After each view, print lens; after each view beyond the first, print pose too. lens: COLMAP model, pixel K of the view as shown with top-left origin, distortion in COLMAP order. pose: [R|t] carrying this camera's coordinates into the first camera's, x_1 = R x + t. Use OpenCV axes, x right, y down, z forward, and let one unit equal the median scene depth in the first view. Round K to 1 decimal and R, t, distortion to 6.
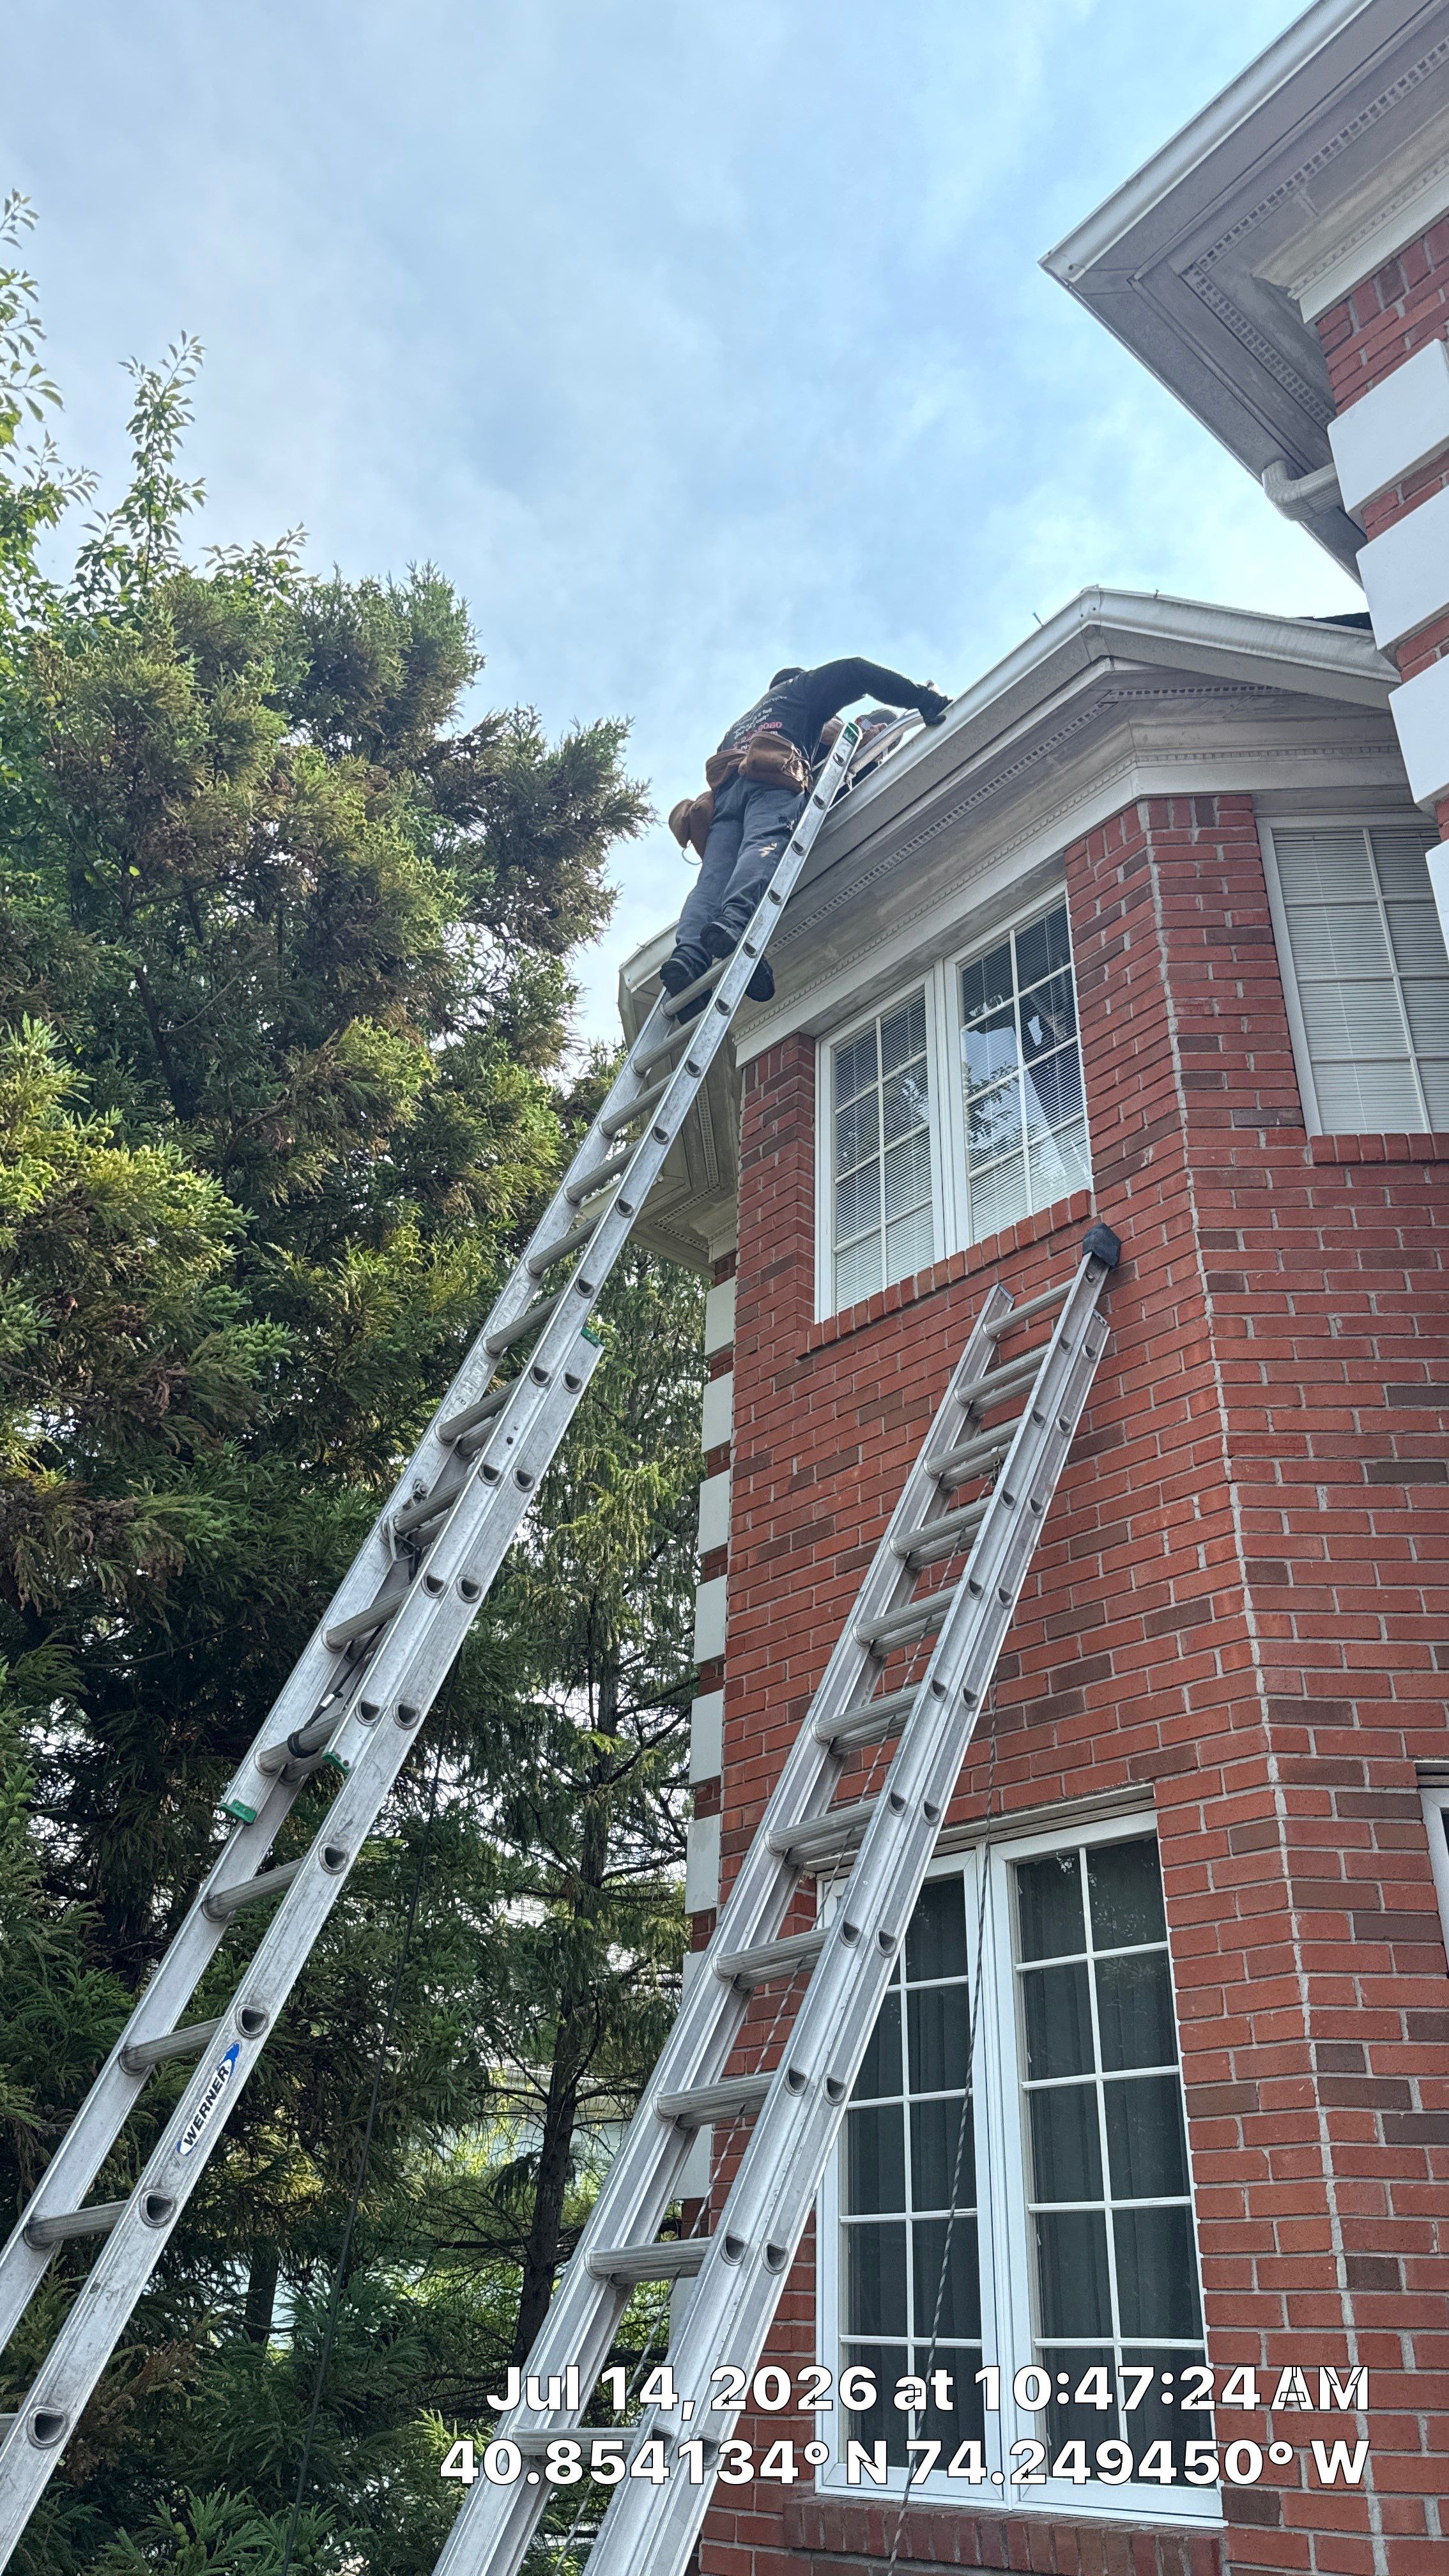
lens RADIAL K [[1749.3, 0, 718.4], [0, 1749.3, 1315.7], [0, 0, 1]] dist [0.137160, -0.234434]
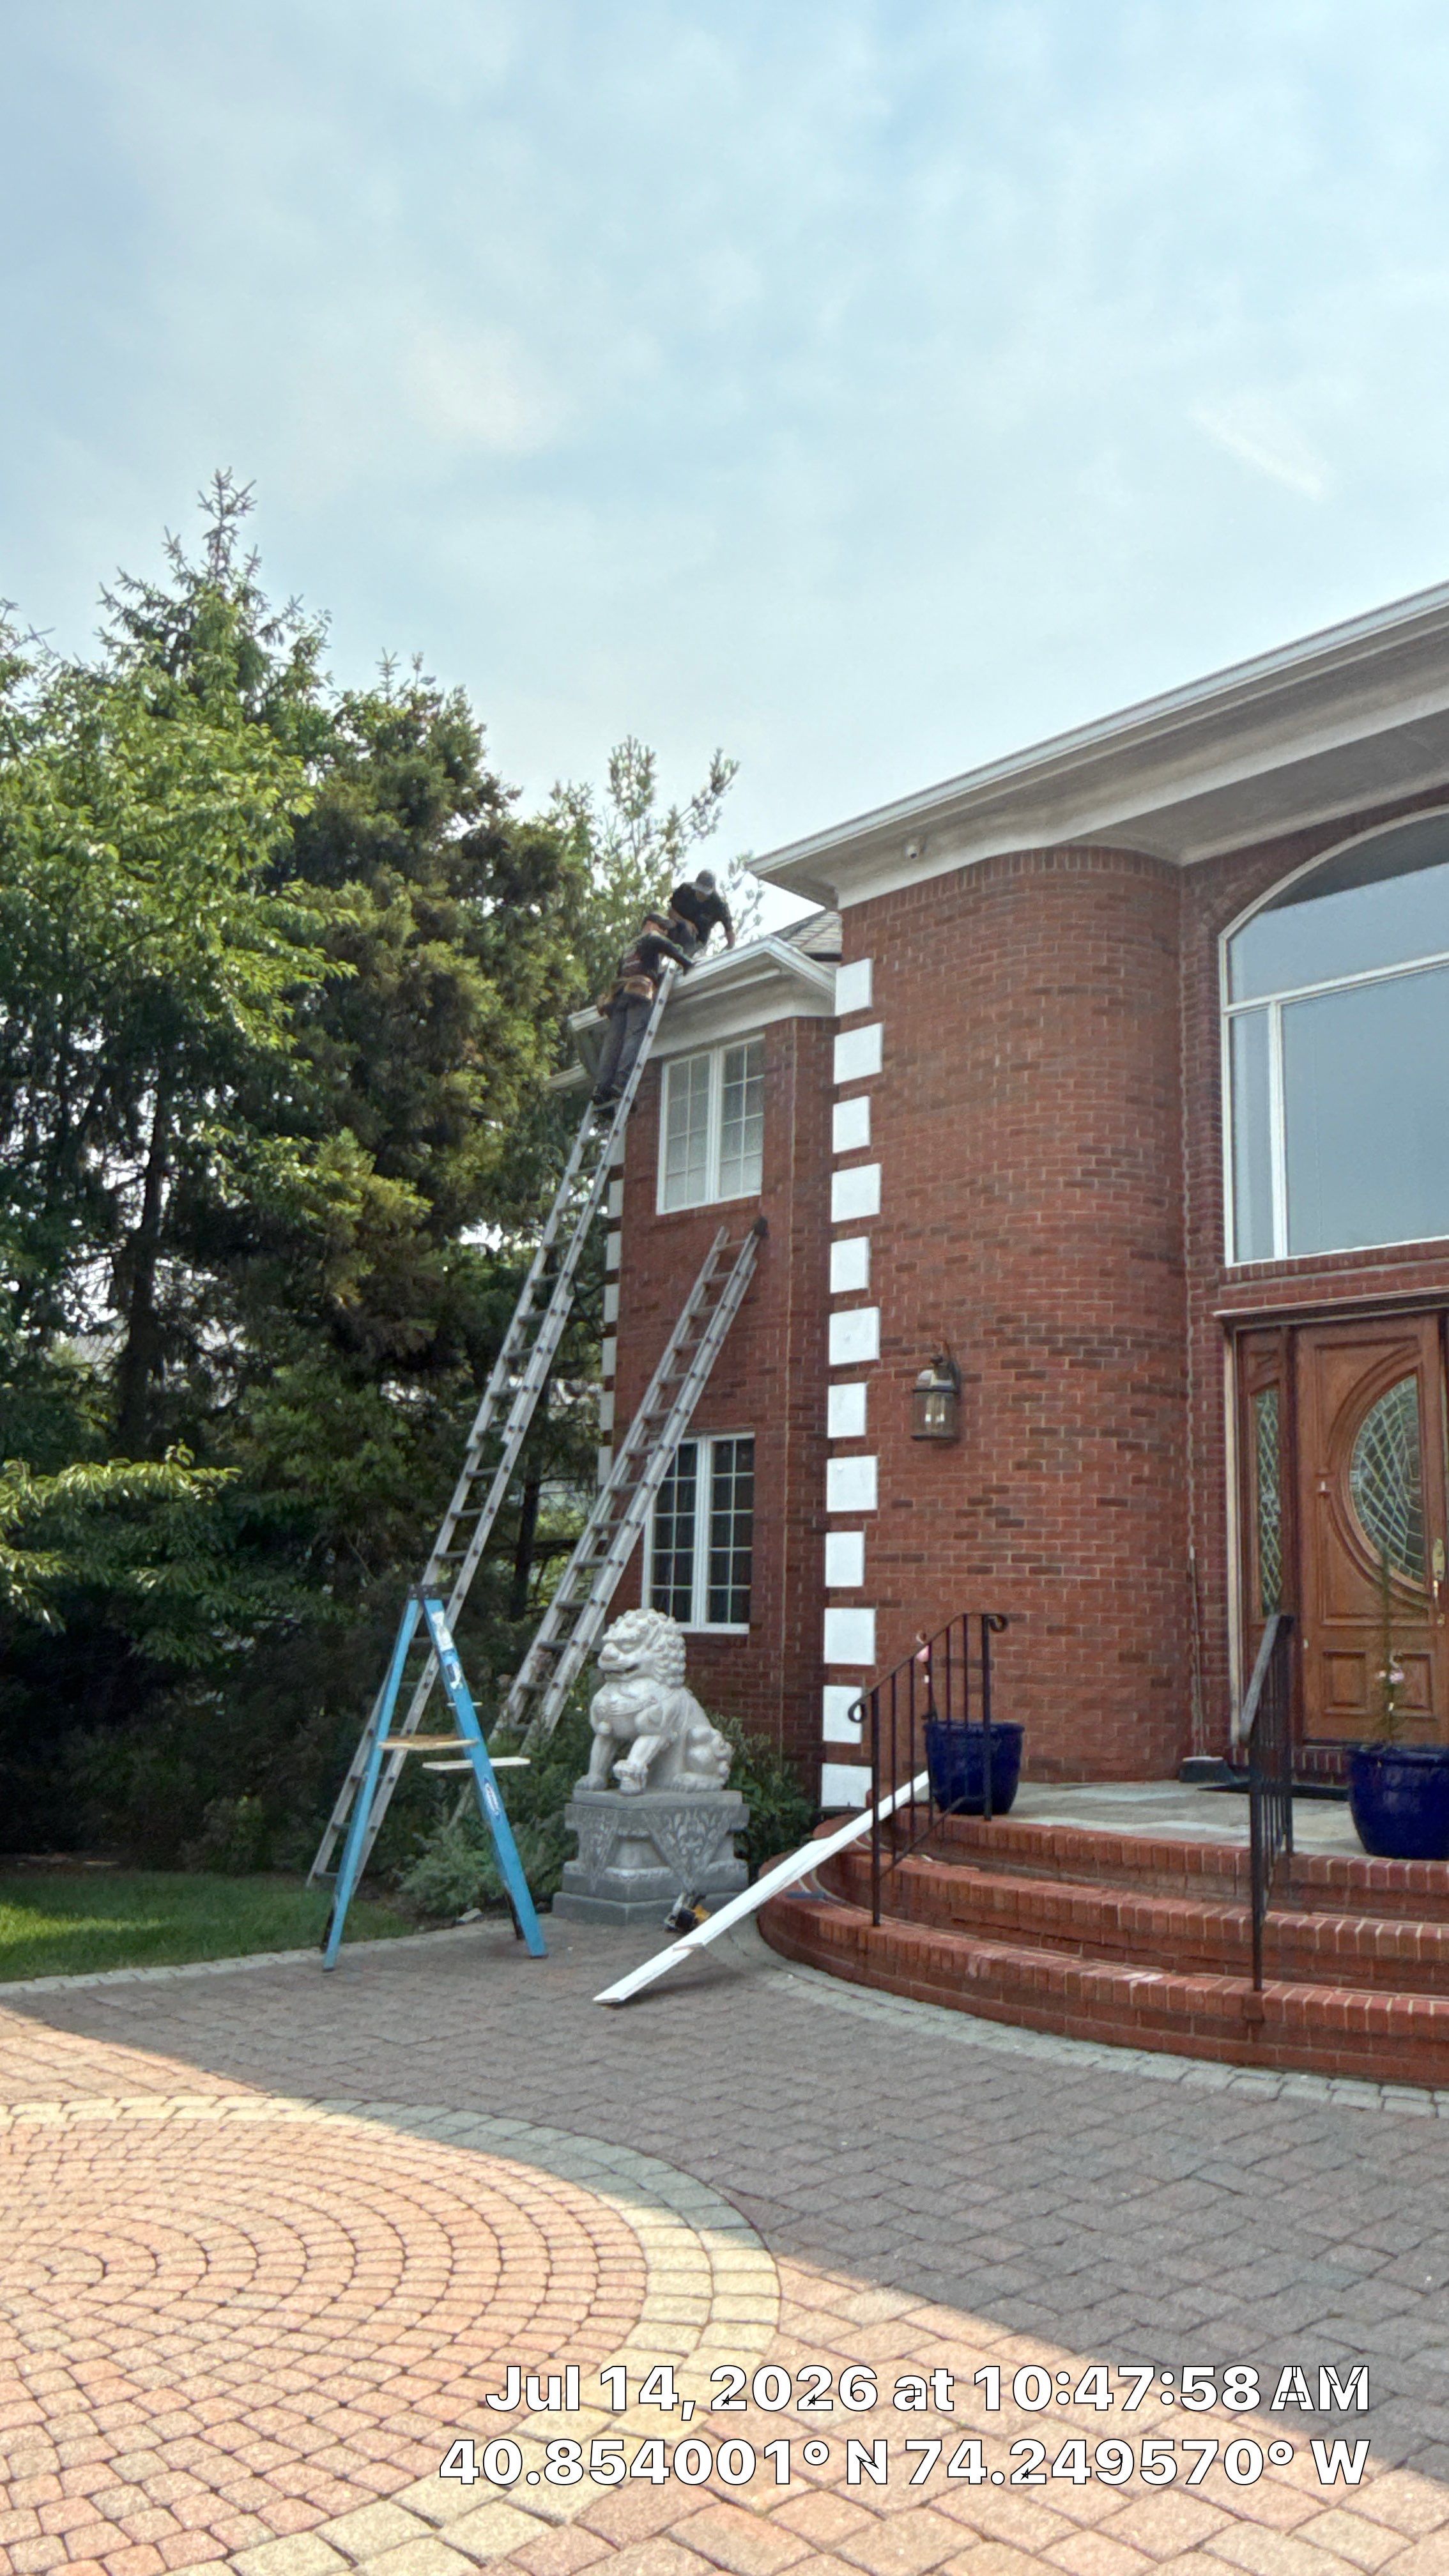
lens RADIAL K [[1800.7, 0, 726.1], [0, 1800.7, 1271.3], [0, 0, 1]] dist [0.146148, -0.266952]
pose [[0.998286, 0.015189, 0.056525, 0.016865], [-0.032495, 0.947063, 0.319399, -0.858675], [-0.048682, -0.320688, 0.945933, -1.621201]]
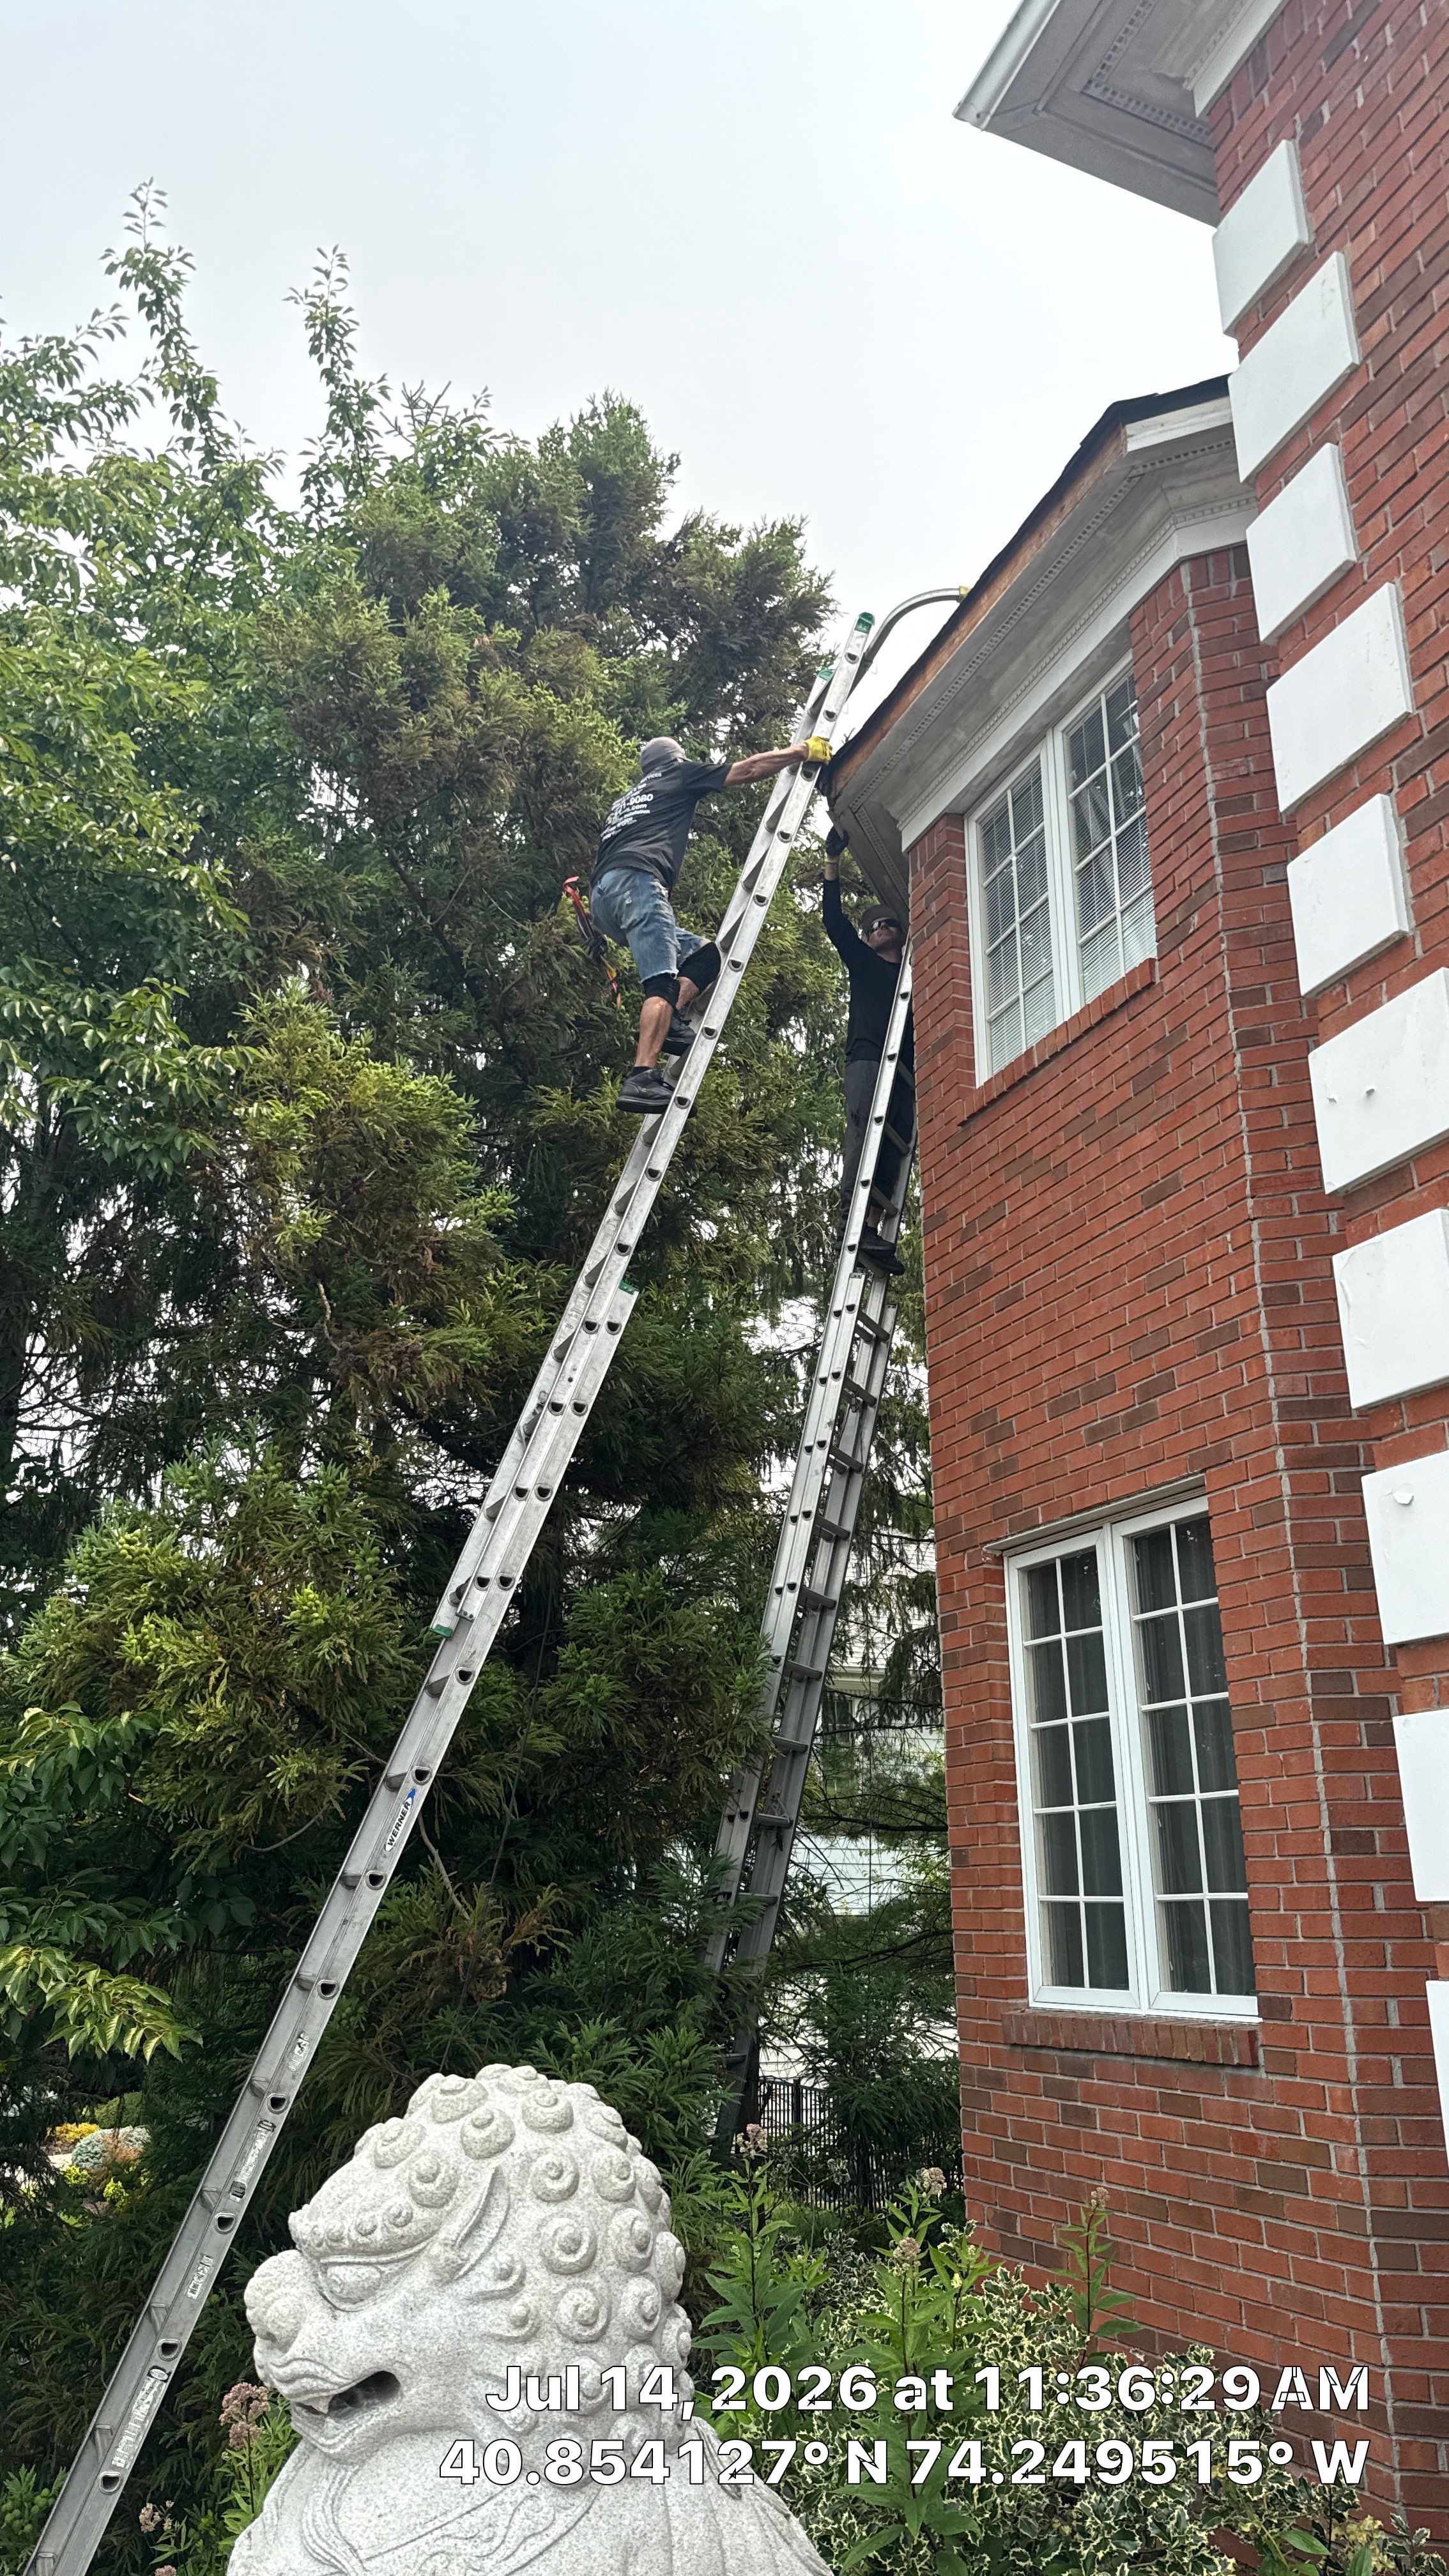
lens RADIAL K [[1744.6, 0, 724.5], [0, 1744.6, 1288.0], [0, 0, 1]] dist [0.129365, -0.173800]
pose [[0.951574, -0.127802, -0.279596, 0.254975], [0.176328, 0.971915, 0.155853, -0.096616], [0.251826, -0.197606, 0.947384, -0.184451]]
